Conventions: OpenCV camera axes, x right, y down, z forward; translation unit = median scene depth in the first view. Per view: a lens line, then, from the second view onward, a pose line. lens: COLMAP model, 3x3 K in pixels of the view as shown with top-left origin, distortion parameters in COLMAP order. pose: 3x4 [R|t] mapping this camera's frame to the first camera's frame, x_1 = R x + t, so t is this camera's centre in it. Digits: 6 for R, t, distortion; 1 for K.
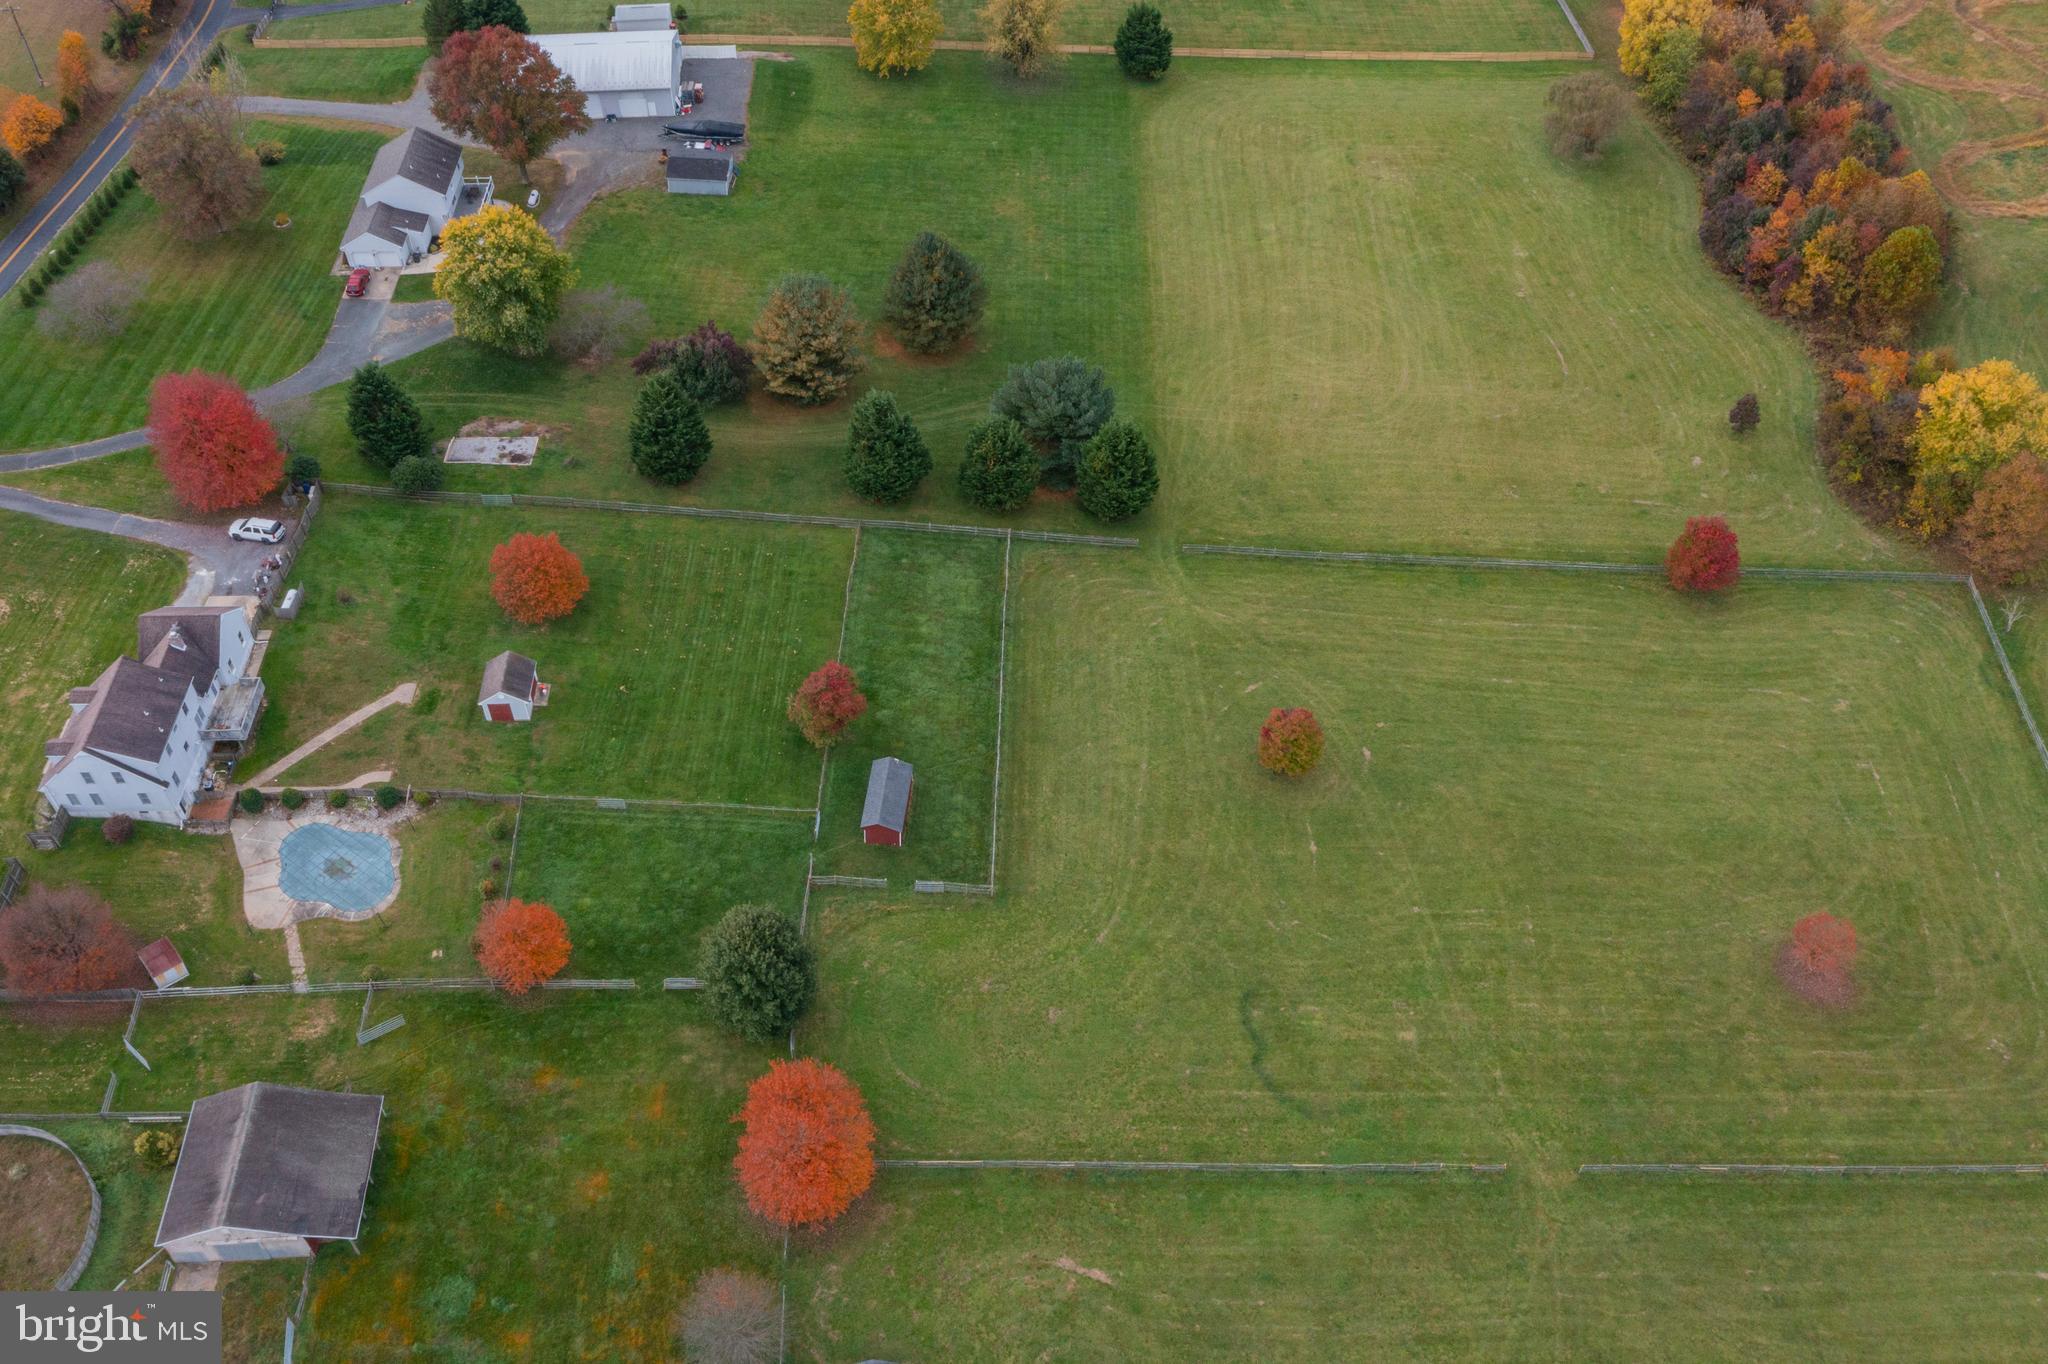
lens RADIAL K [[1854.7, 0, 1023.4], [0, 1854.7, 680.7], [0, 0, 1]] dist [-0.007630, 0.011263]
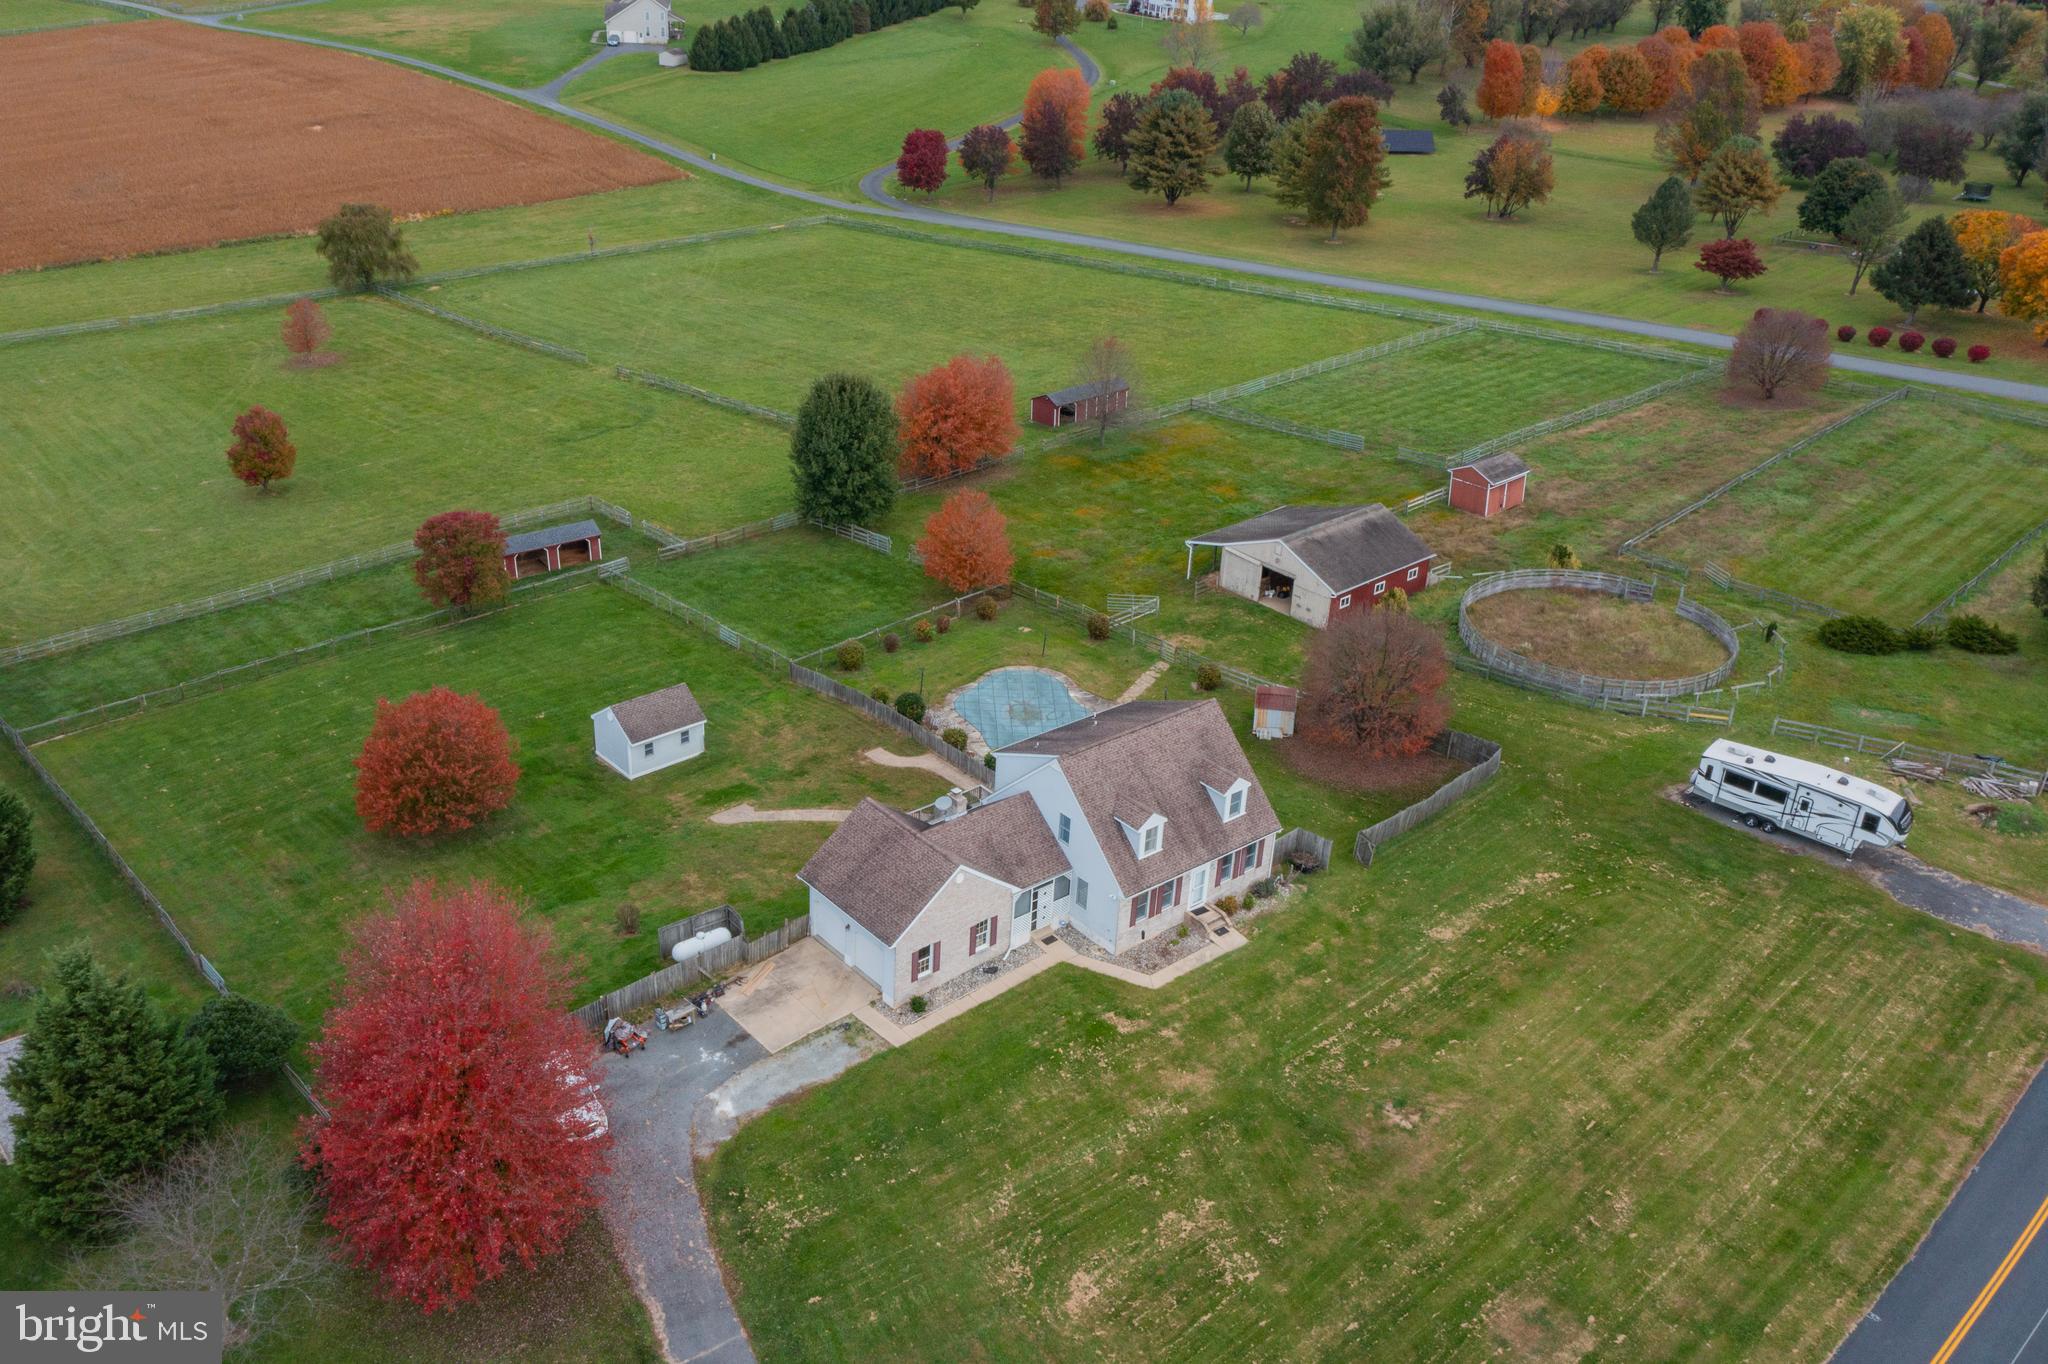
lens RADIAL K [[1838.3, 0, 1023.7], [0, 1838.3, 678.7], [0, 0, 1]] dist [-0.005994, 0.013202]
pose [[-0.639156, -0.374311, 0.671842, -0.787180], [0.535288, 0.410733, 0.738082, -0.408335], [-0.552220, 0.831378, -0.062159, 0.953370]]
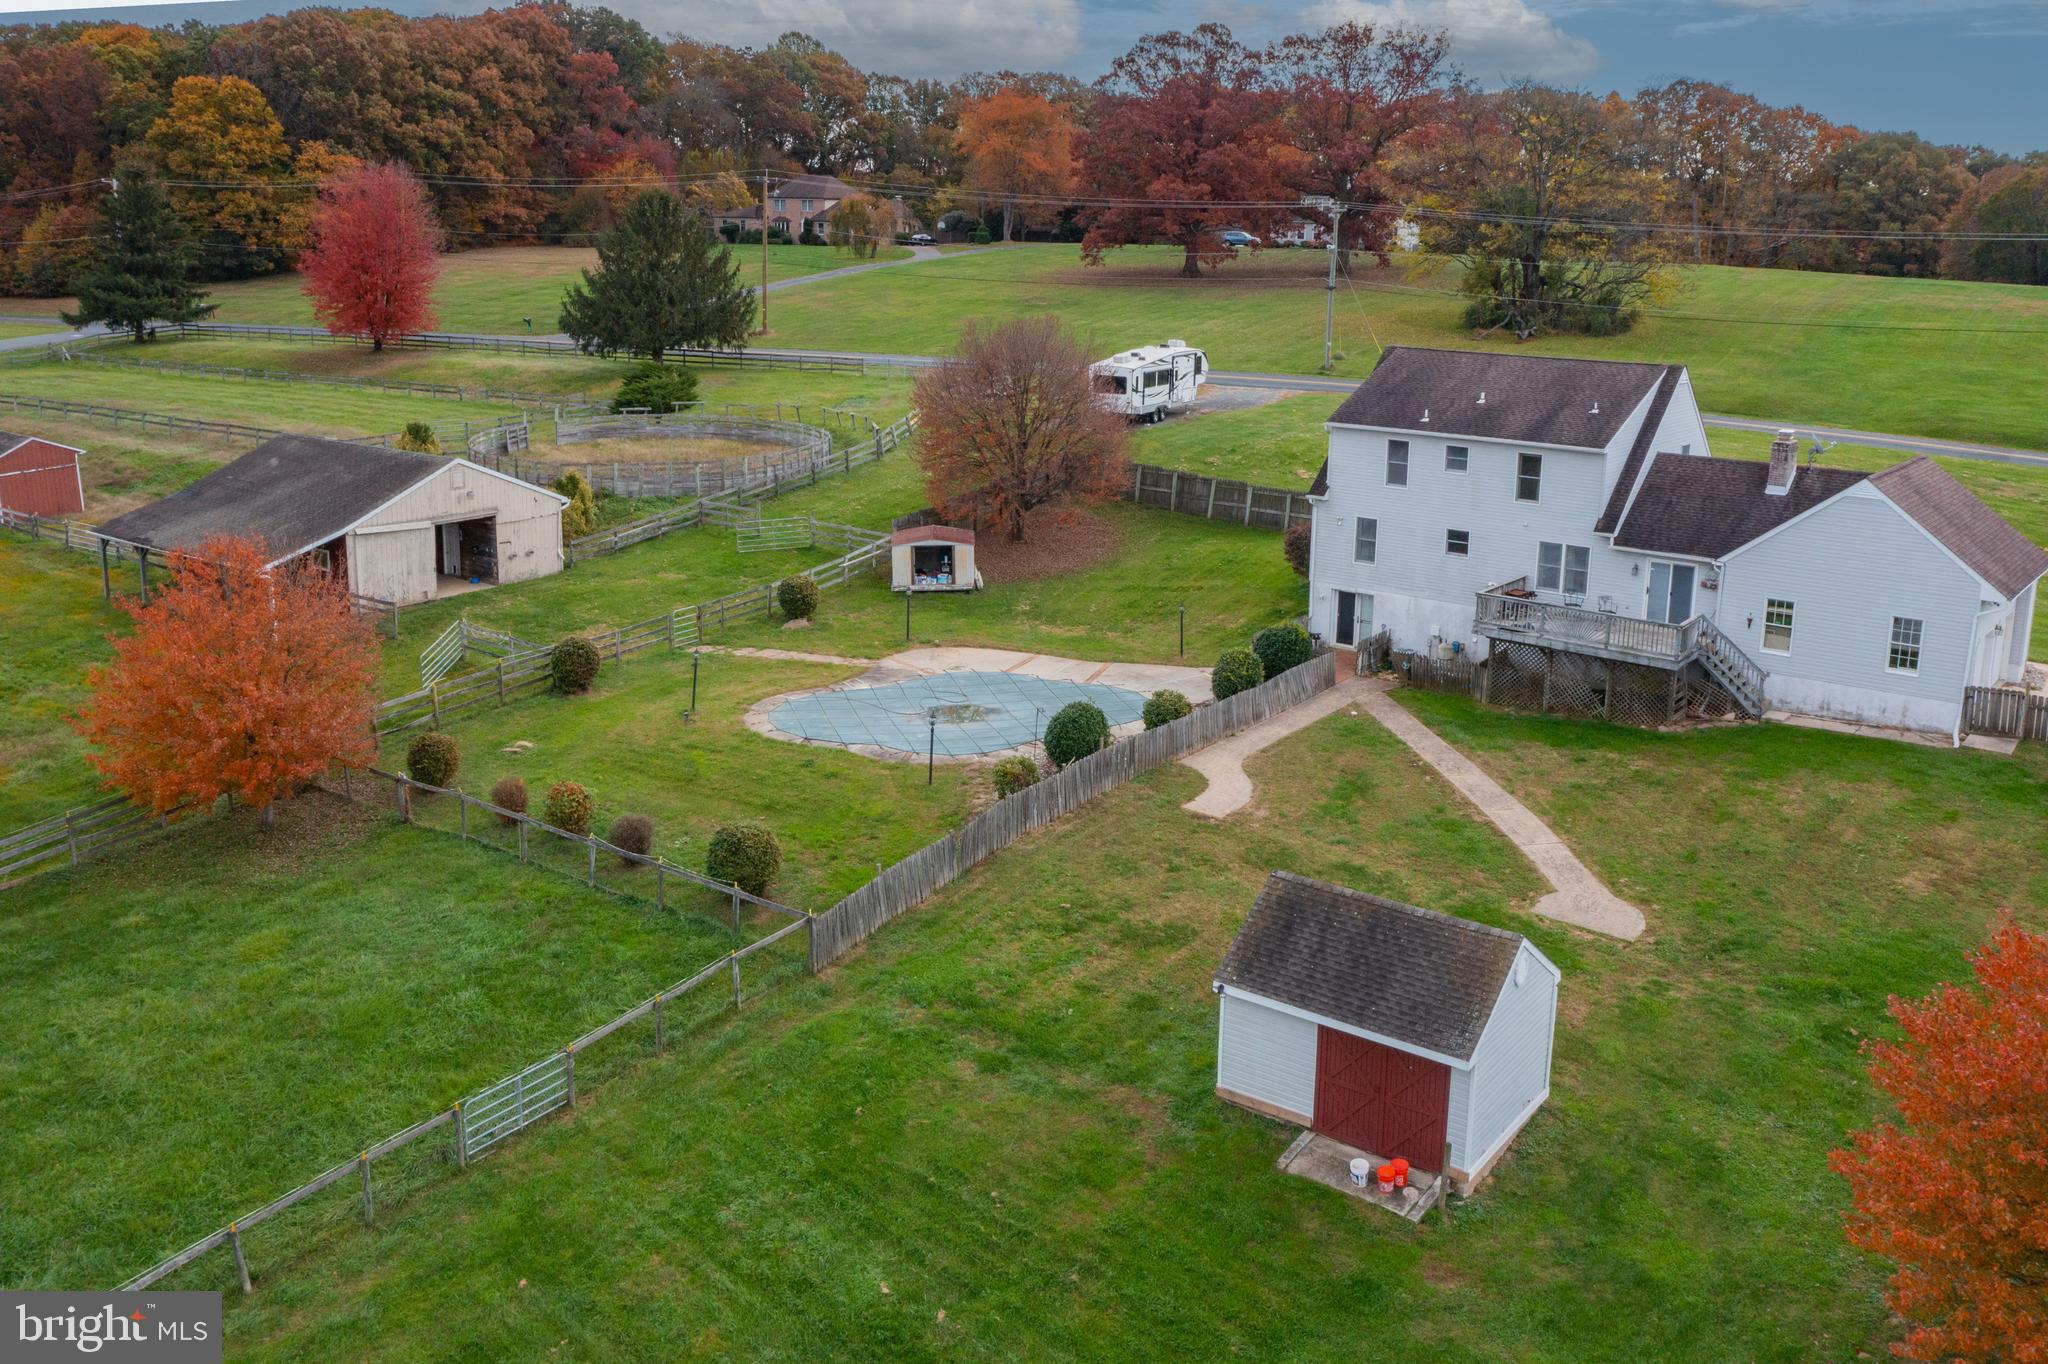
lens RADIAL K [[1758.8, 0, 1023.0], [0, 1758.8, 567.7], [0, 0, 1]] dist [0.000305, 0.009022]
pose [[-0.626845, 0.151885, -0.764197, -0.107188], [-0.583938, 0.557767, 0.589841, -0.117480], [0.515831, 0.815982, -0.260942, 0.989765]]
